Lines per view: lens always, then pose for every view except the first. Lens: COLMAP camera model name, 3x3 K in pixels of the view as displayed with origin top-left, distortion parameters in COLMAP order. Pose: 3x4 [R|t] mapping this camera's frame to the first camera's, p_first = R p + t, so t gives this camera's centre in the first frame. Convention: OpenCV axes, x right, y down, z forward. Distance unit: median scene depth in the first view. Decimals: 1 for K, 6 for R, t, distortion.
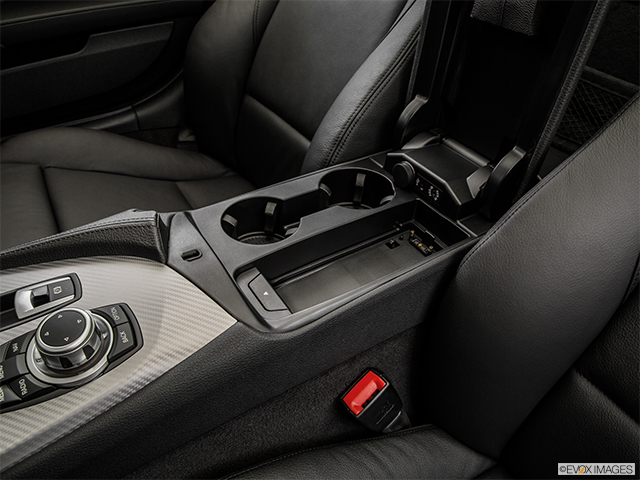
lens RADIAL K [[463.6, 0, 320.0], [0, 463.6, 240.0], [0, 0, 1]] dist [-0.109220, 0.004306]
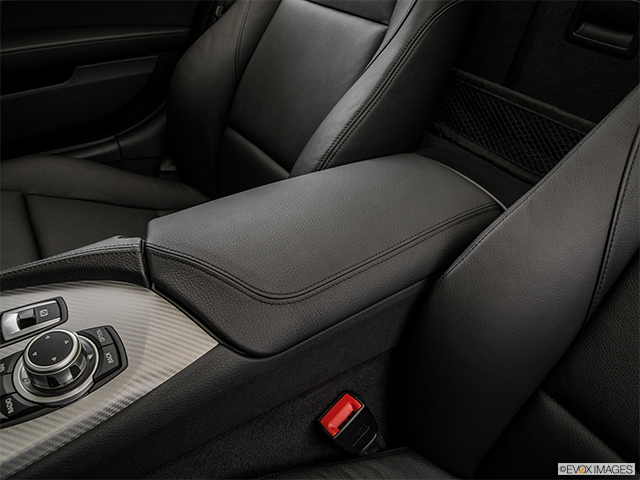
lens RADIAL K [[463.6, 0, 320.0], [0, 463.6, 240.0], [0, 0, 1]] dist [-0.109220, 0.004306]
pose [[0.998914, 0.004901, 0.046331, 0.000605], [-0.001841, 0.997828, -0.065851, 0.008089], [-0.046554, 0.065694, 0.996753, -0.048734]]
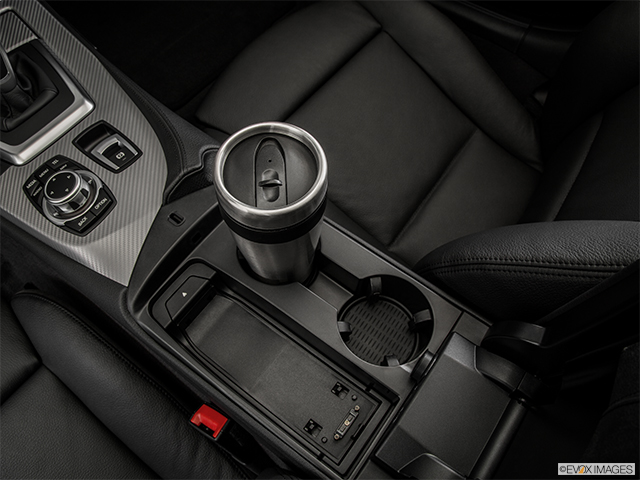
lens RADIAL K [[463.6, 0, 320.0], [0, 463.6, 240.0], [0, 0, 1]] dist [-0.109220, 0.004306]
pose [[0.349751, 0.798103, -0.490618, 0.356932], [-0.580432, 0.595674, 0.555222, -0.634885], [0.735373, 0.090581, 0.671582, 0.447037]]
